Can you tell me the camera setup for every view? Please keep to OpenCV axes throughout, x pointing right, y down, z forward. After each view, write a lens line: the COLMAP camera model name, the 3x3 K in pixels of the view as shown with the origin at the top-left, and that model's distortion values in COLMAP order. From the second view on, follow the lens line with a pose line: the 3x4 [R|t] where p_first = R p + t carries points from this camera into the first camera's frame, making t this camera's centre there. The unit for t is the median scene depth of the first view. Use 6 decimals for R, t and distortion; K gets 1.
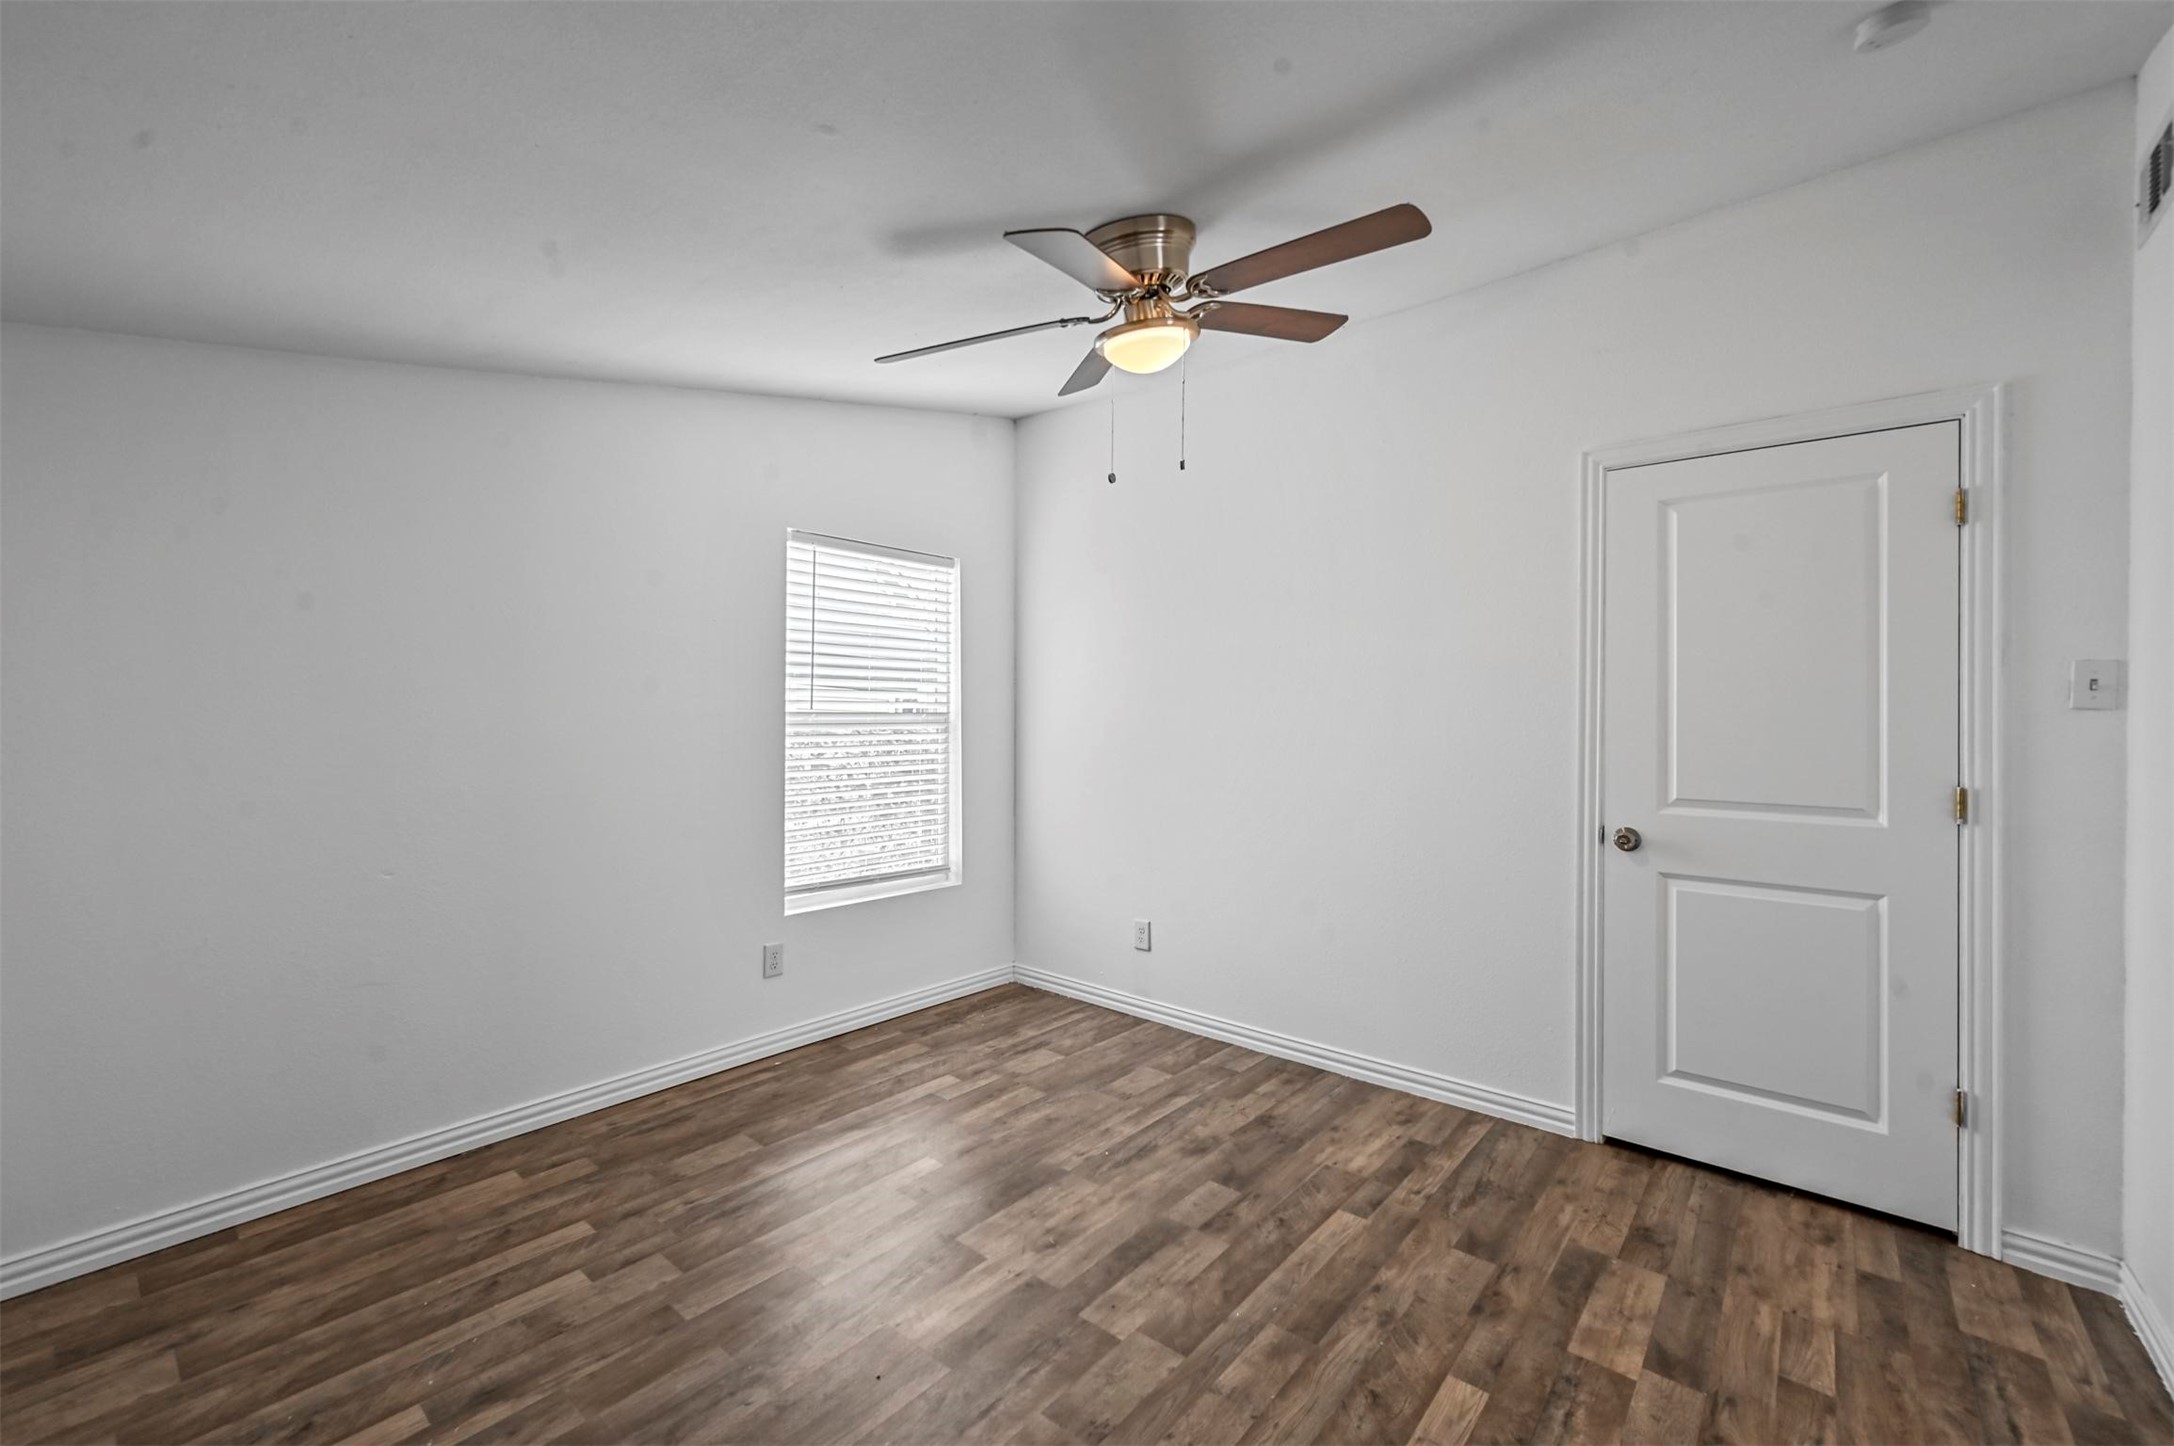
lens RADIAL K [[884.1, 0, 1087.1], [0, 884.1, 715.7], [0, 0, 1]] dist [0.000583, 0.000169]
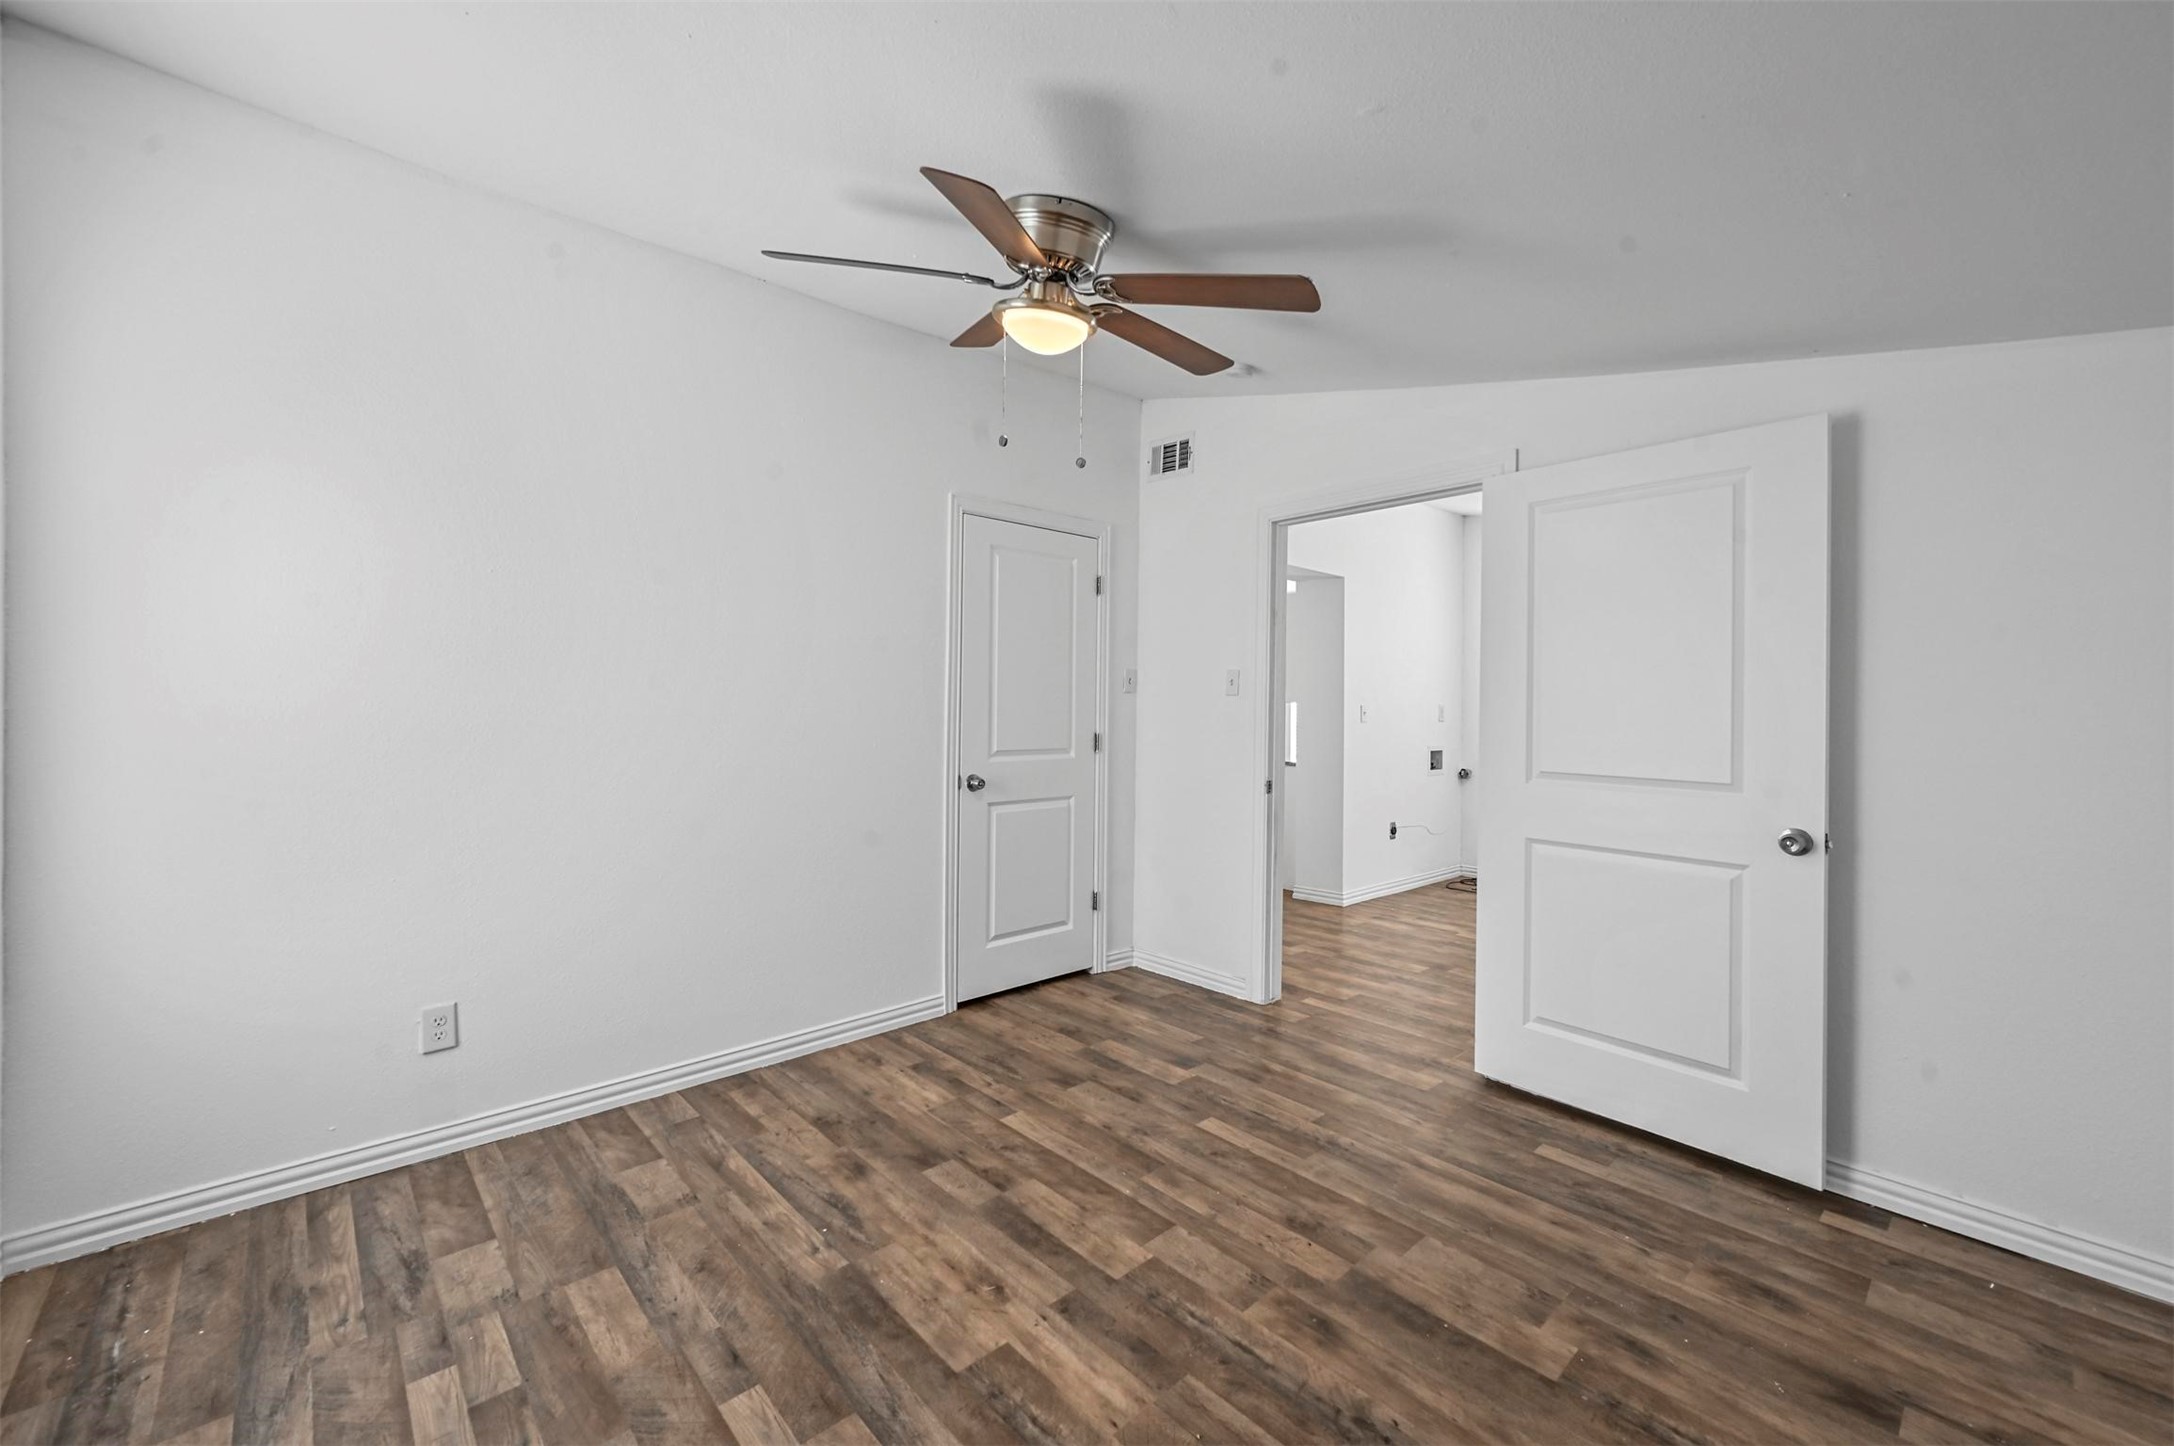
lens RADIAL K [[868.1, 0, 1078.0], [0, 868.1, 705.5], [0, 0, 1]] dist [0.000130, 0.000507]
pose [[0.132930, -0.009240, 0.991082, -0.749304], [-0.009949, 0.999894, 0.010657, 0.002068], [-0.991076, -0.011277, 0.132824, 0.683906]]
